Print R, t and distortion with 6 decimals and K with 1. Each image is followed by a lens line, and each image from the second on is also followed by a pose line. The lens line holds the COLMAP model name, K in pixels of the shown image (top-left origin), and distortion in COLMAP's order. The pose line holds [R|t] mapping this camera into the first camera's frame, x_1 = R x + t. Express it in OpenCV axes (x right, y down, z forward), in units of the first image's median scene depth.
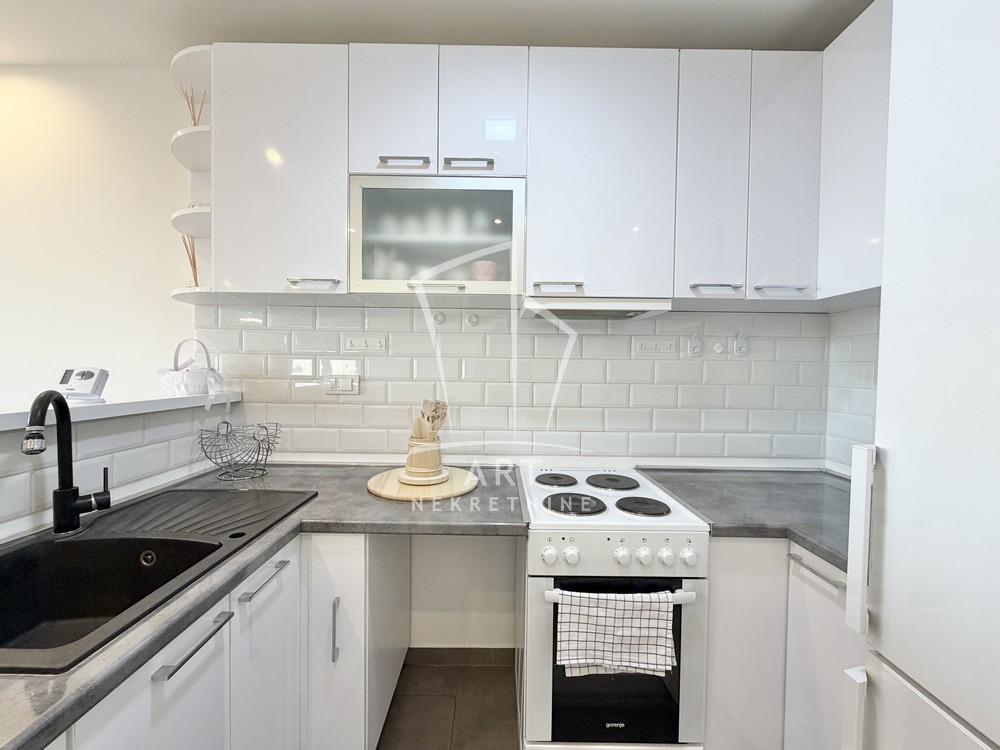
lens RADIAL K [[400.3, 0, 498.0], [0, 400.3, 374.4], [0, 0, 1]] dist [-0.001666, 0.000298]
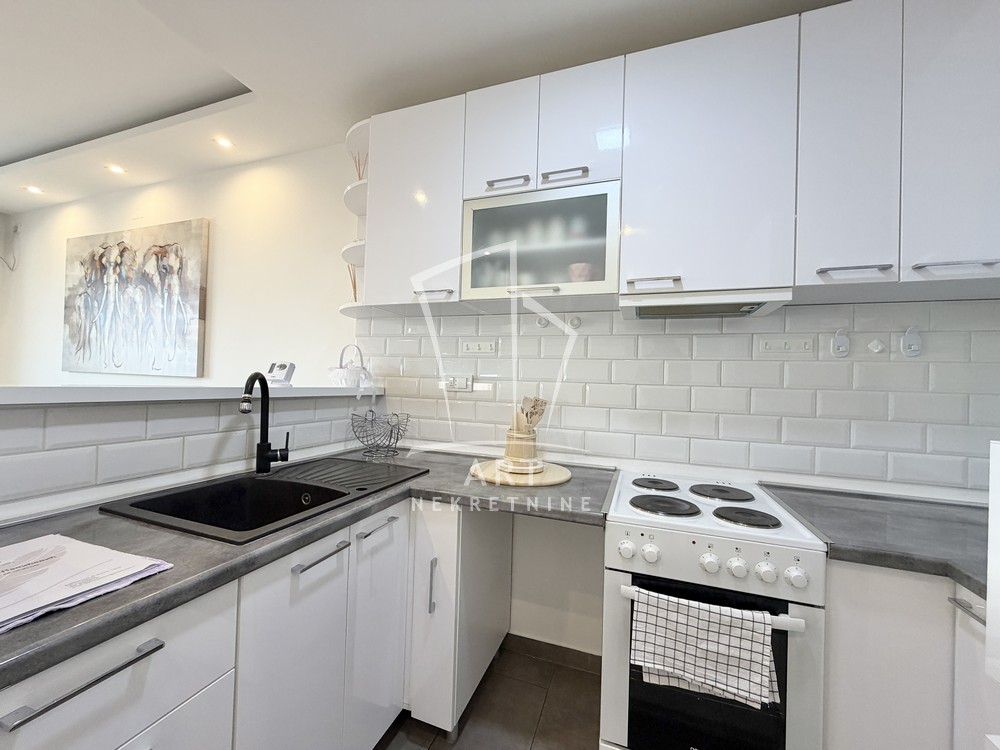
lens RADIAL K [[400.3, 0, 495.7], [0, 400.3, 373.7], [0, 0, 1]] dist [-0.001666, 0.000298]
pose [[0.938099, 0.009253, -0.346242, 0.128945], [-0.025692, 0.998748, -0.042919, 0.056037], [0.345412, 0.049158, 0.937163, -0.043067]]
